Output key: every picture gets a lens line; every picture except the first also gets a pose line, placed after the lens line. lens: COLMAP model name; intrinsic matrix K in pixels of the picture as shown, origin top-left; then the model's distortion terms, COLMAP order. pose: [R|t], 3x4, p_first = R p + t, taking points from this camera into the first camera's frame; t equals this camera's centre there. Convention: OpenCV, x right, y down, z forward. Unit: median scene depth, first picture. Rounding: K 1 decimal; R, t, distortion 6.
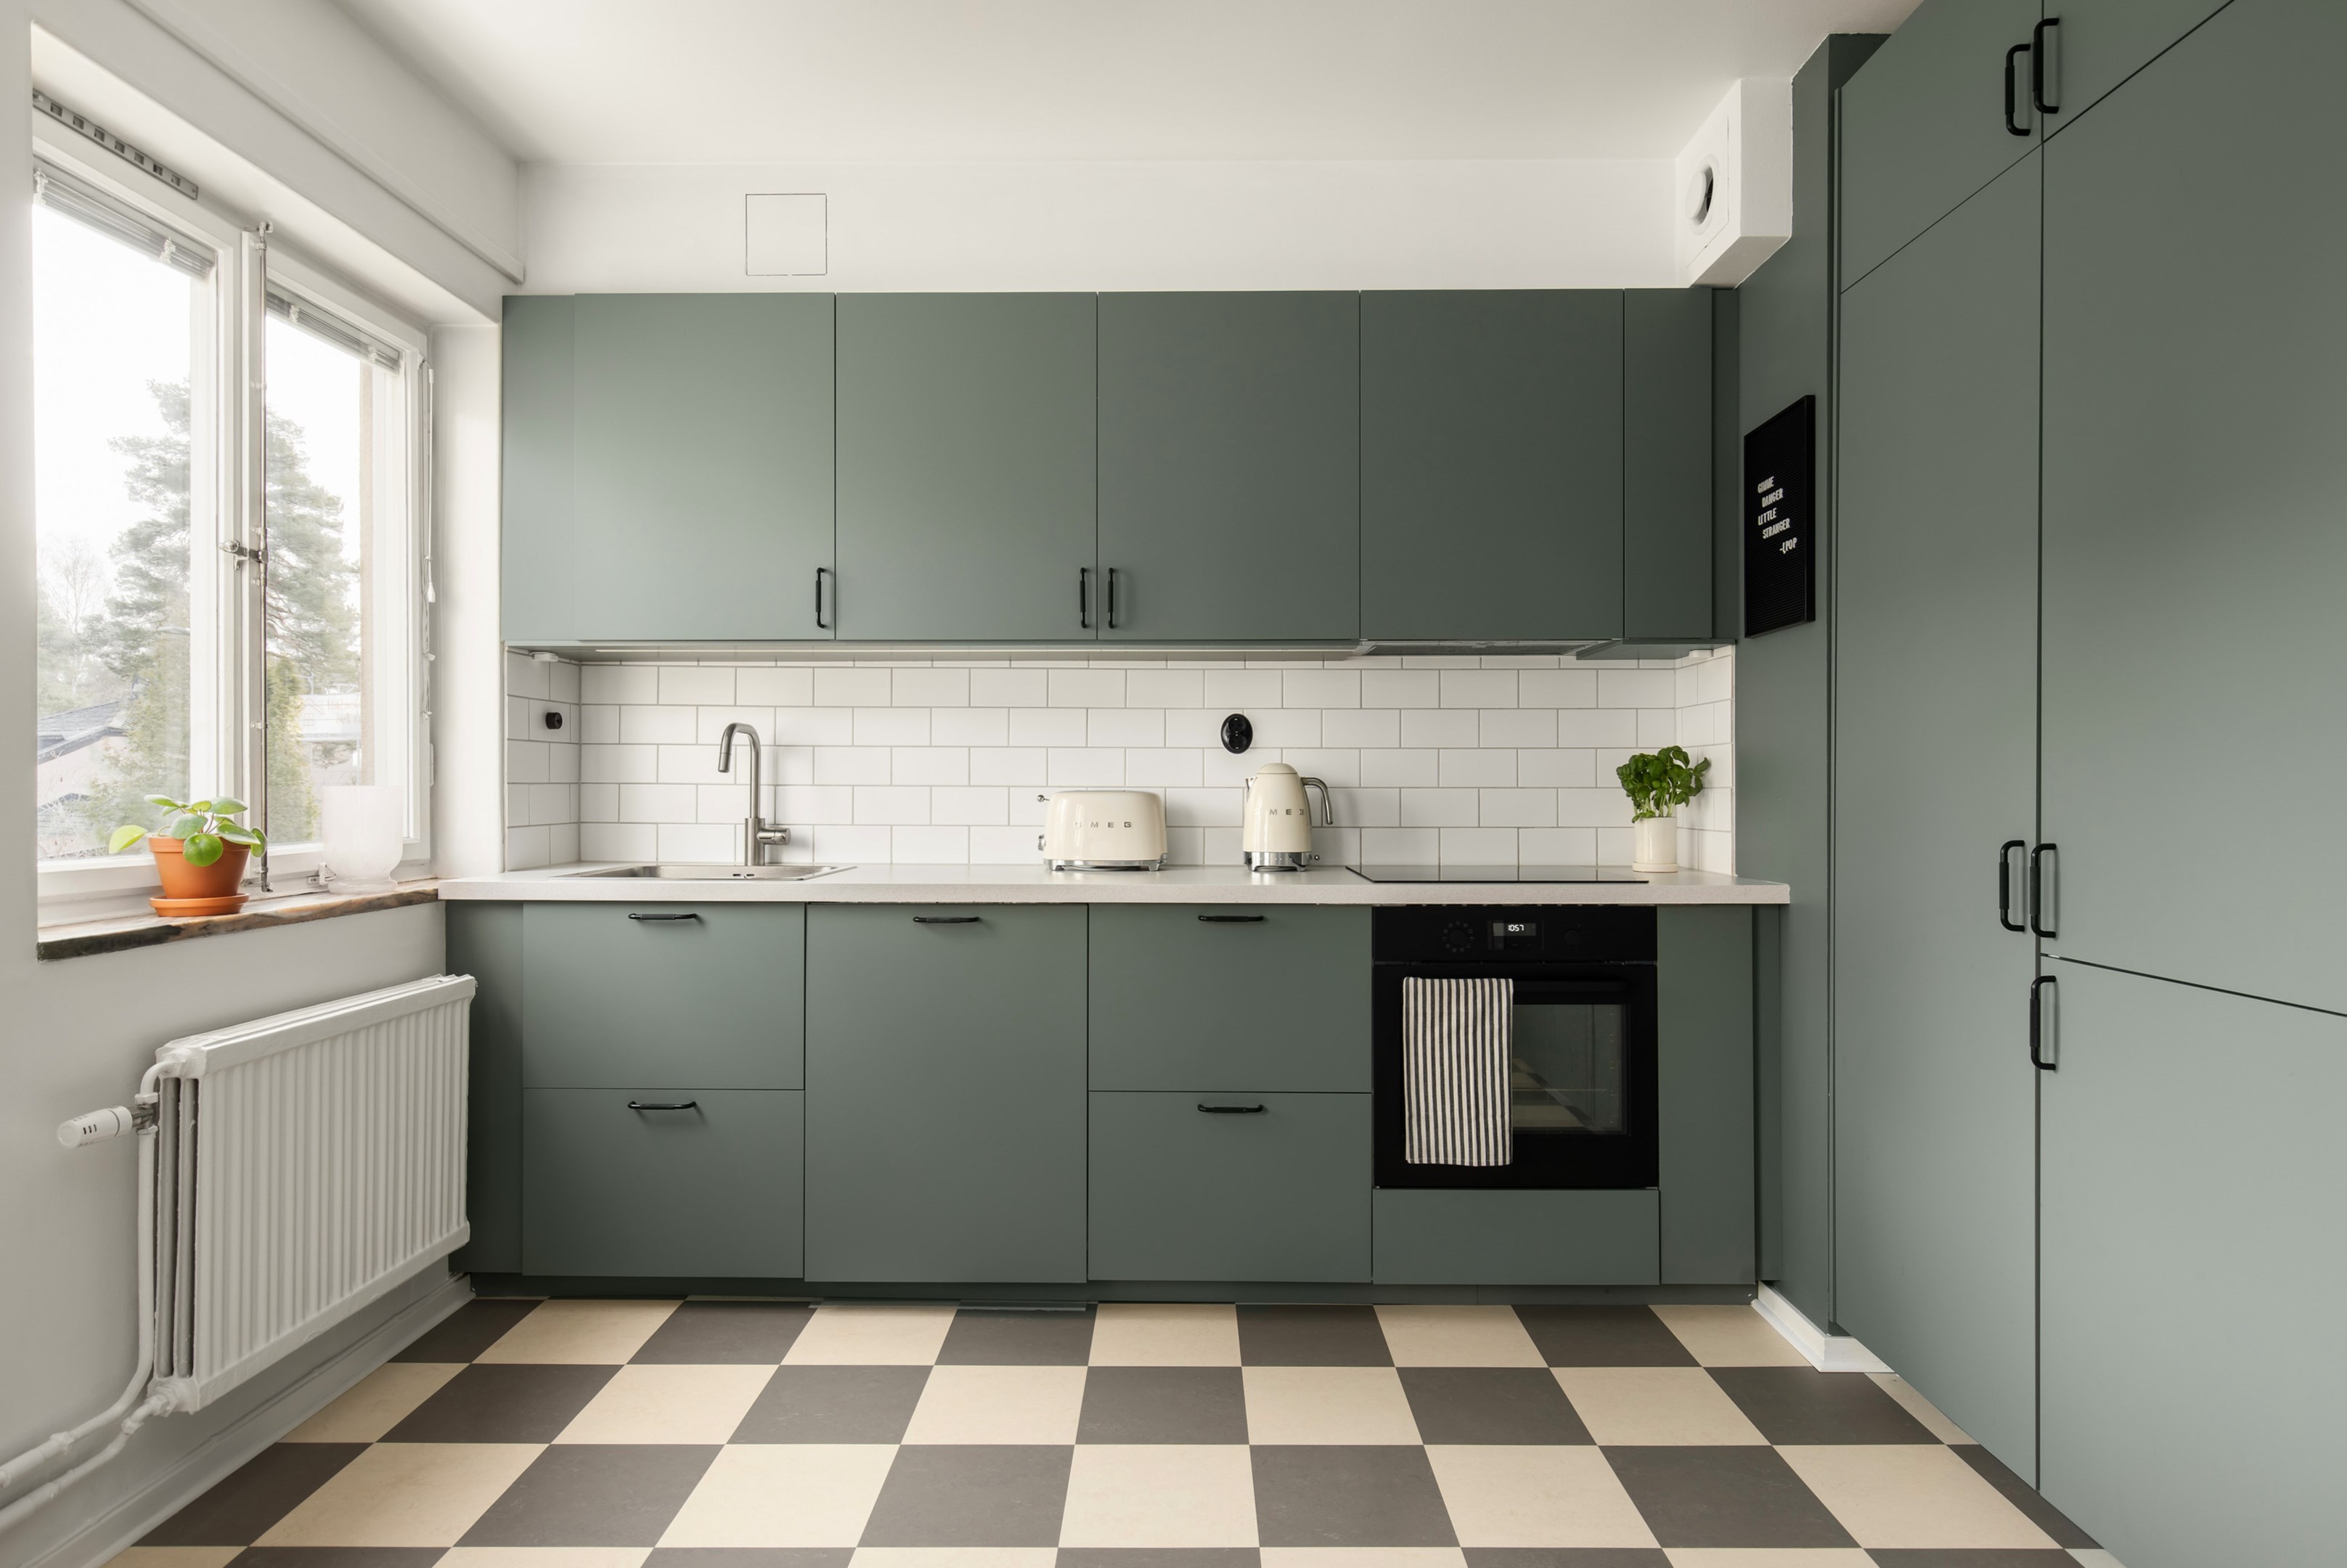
lens RADIAL K [[1275.4, 0, 1169.9], [0, 1275.4, 777.2], [0, 0, 1]] dist [0.003819, -0.003241]
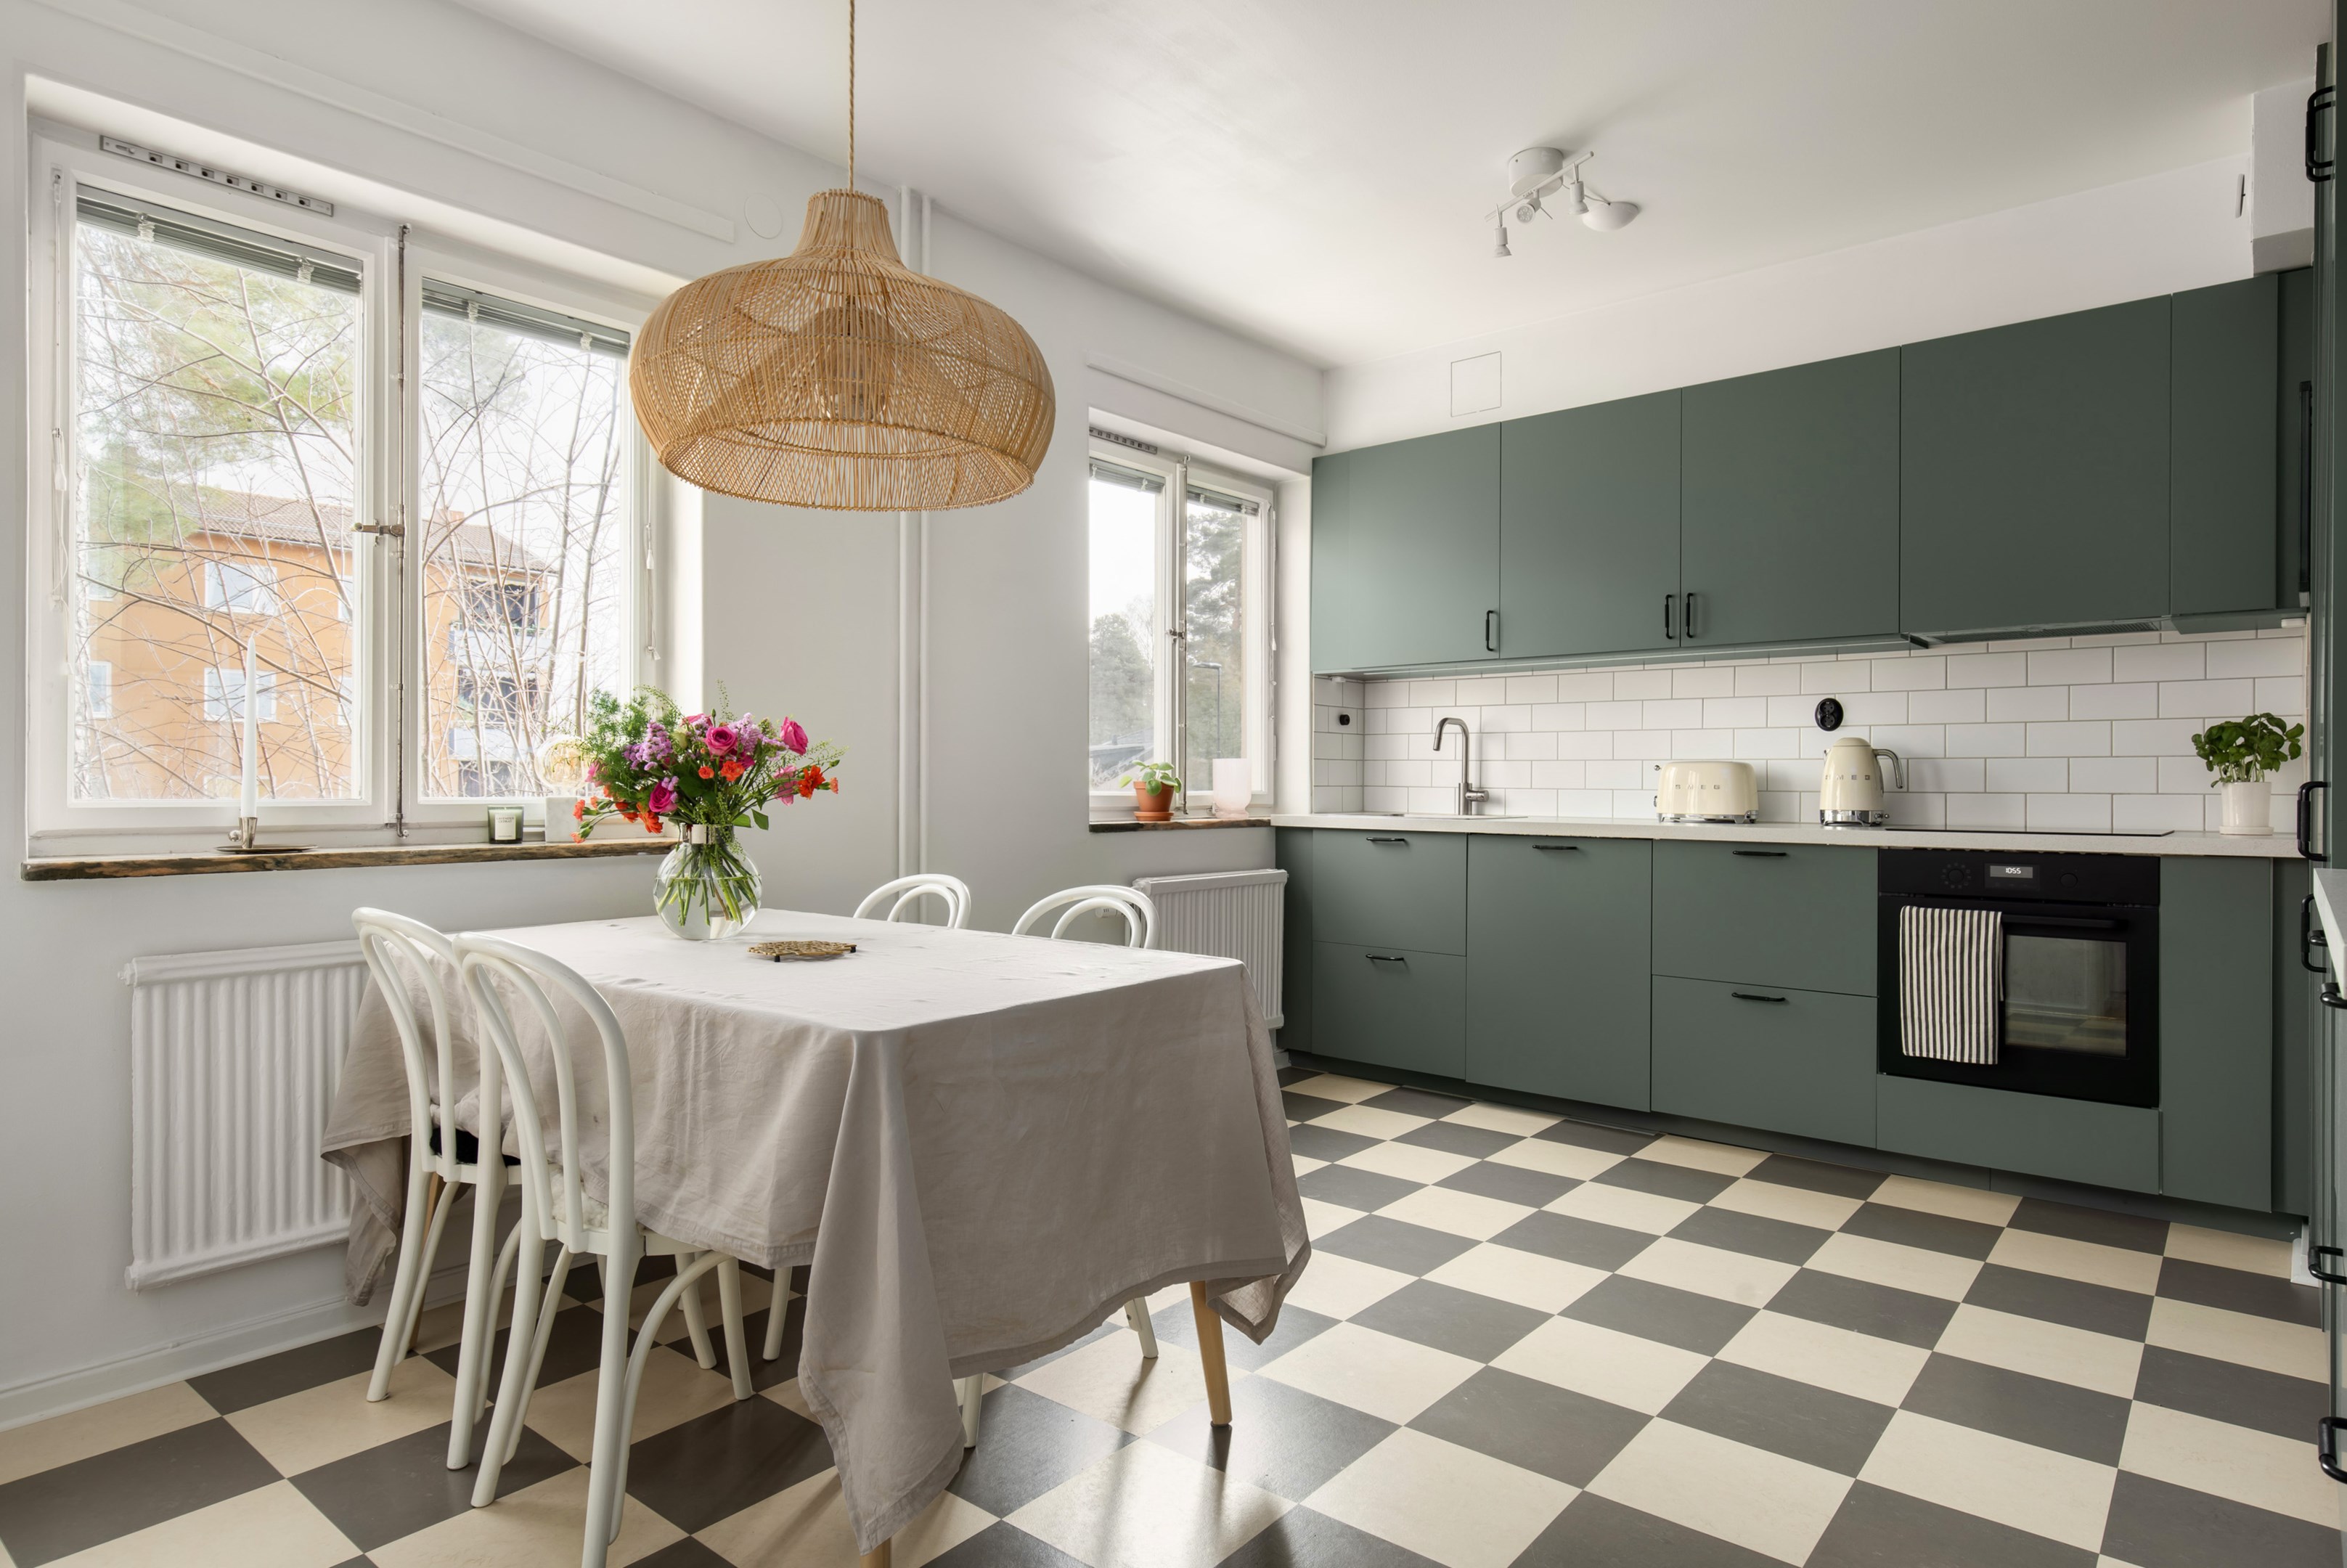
lens RADIAL K [[1275.4, 0, 1169.9], [0, 1275.4, 777.2], [0, 0, 1]] dist [0.003819, -0.003241]
pose [[0.766844, 0.000784, -0.641833, 0.397238], [-0.002223, 0.999997, -0.001435, 0.032214], [0.641829, 0.002527, 0.766843, -0.375883]]
